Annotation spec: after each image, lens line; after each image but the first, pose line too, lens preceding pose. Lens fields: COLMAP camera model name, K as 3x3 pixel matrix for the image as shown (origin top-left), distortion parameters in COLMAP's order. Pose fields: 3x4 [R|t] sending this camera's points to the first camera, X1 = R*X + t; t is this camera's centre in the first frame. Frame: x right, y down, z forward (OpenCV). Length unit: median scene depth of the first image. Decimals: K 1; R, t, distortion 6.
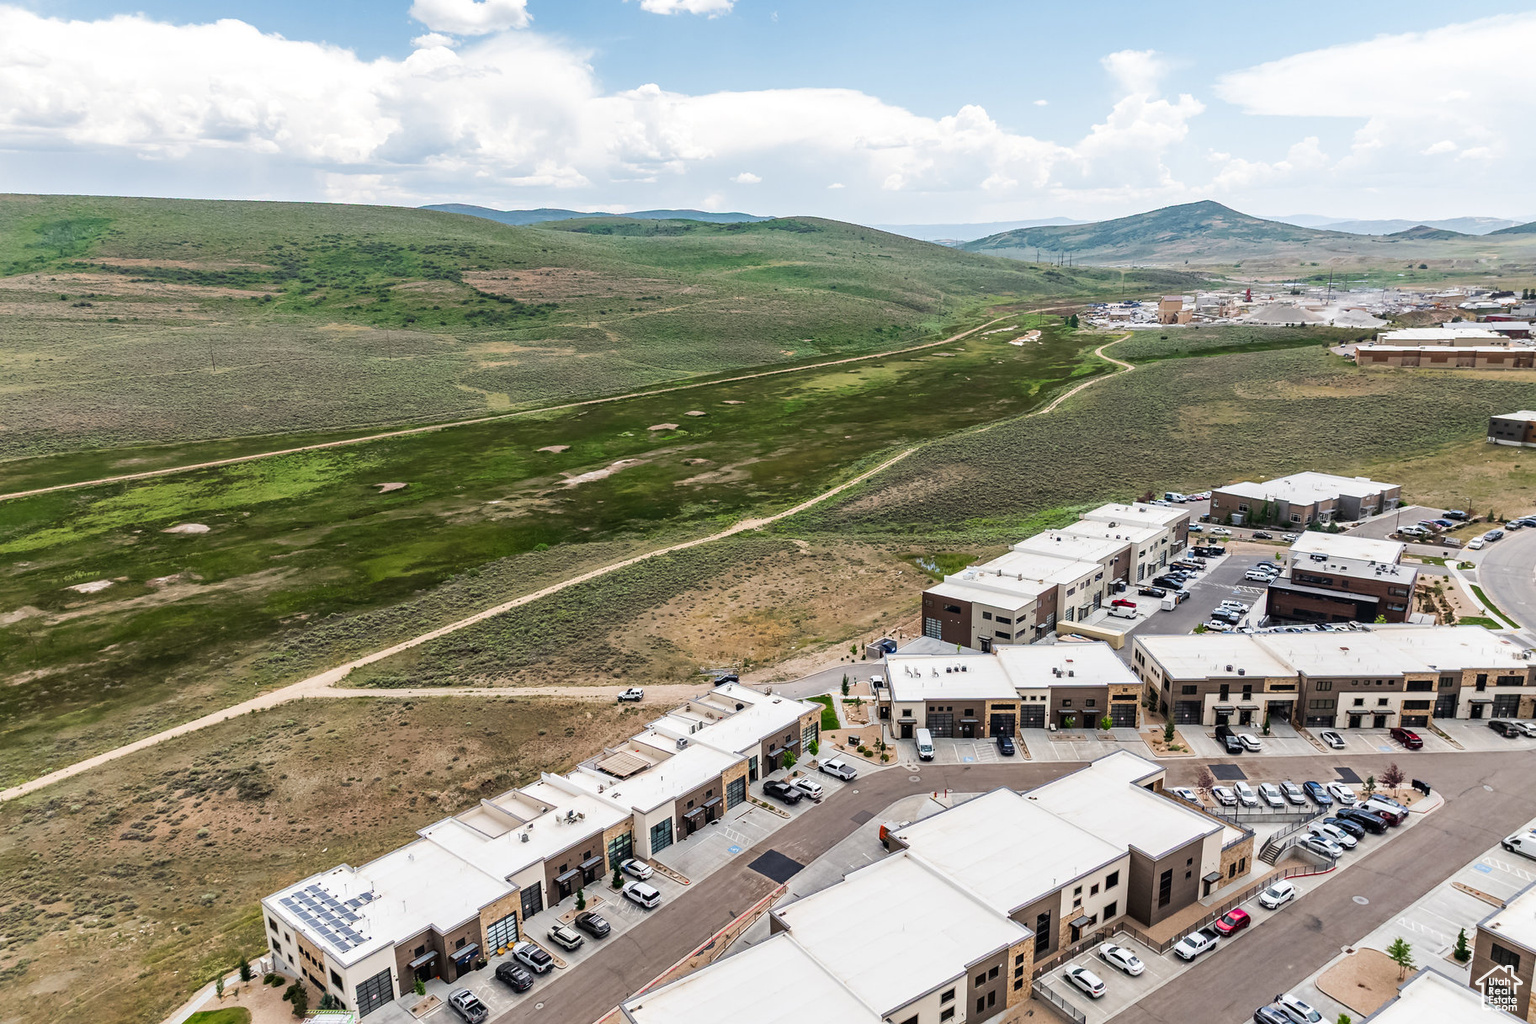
lens RADIAL K [[1050.1, 0, 766.0], [0, 1050.1, 535.1], [0, 0, 1]] dist [0.029500, 0.002477]
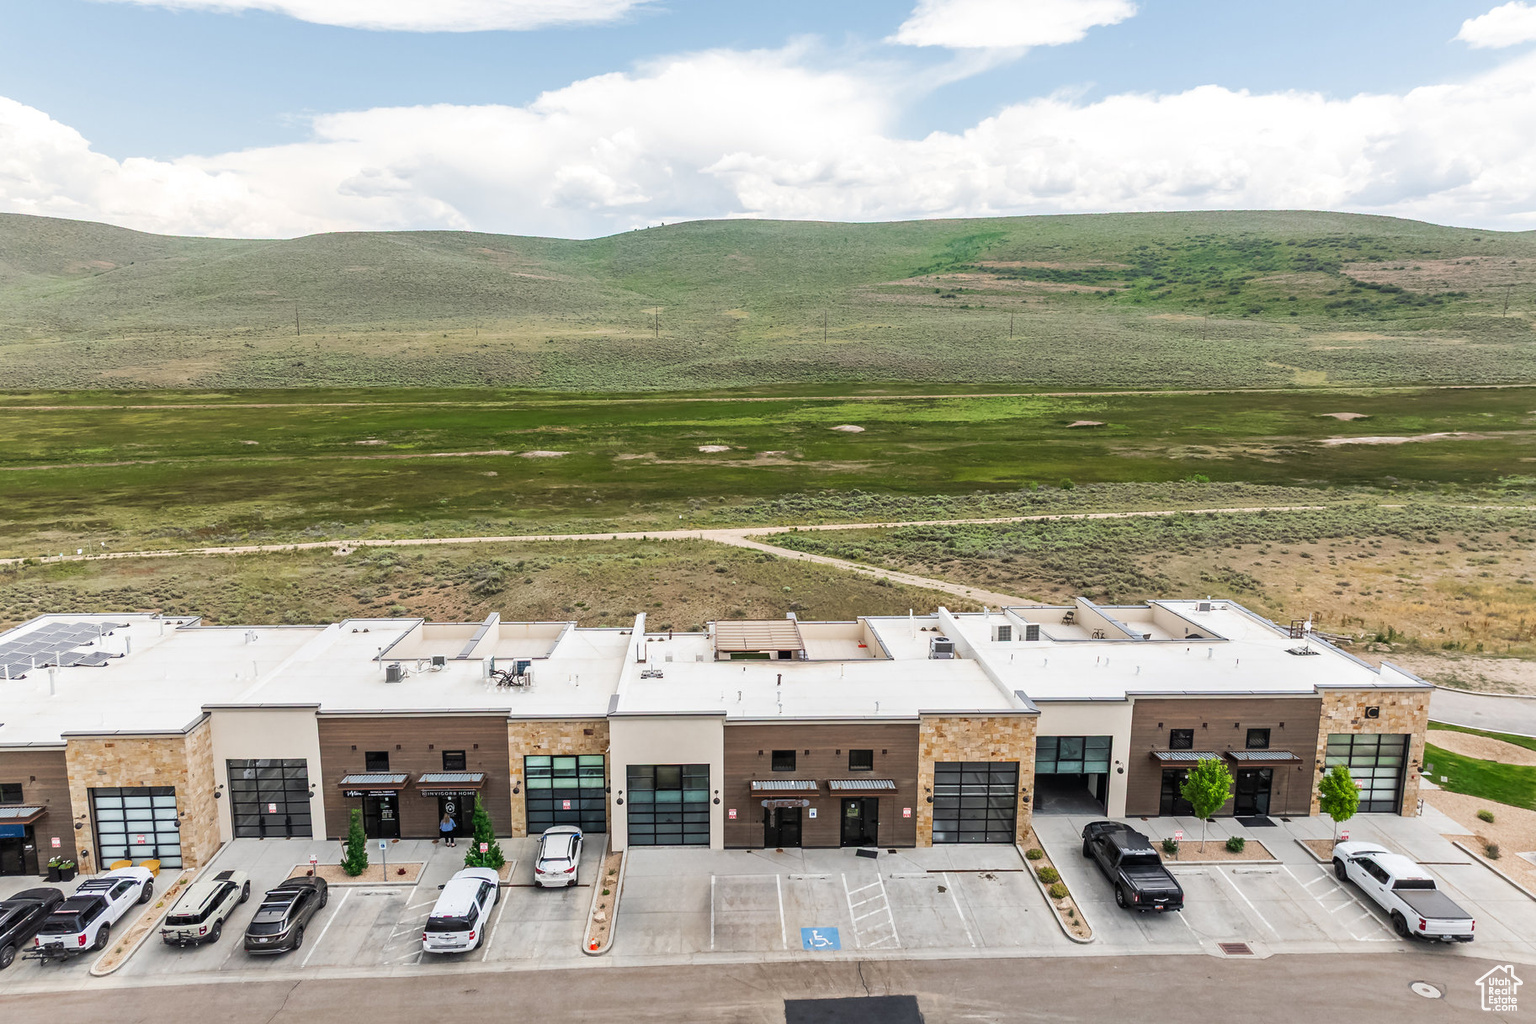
lens RADIAL K [[1050.1, 0, 742.0], [0, 1050.1, 521.5], [0, 0, 1]] dist [0.029500, 0.002477]
pose [[0.672102, 0.156931, -0.723637, 0.027926], [-0.209244, 0.977703, 0.017686, 0.031654], [0.710278, 0.139530, 0.689954, 0.133251]]
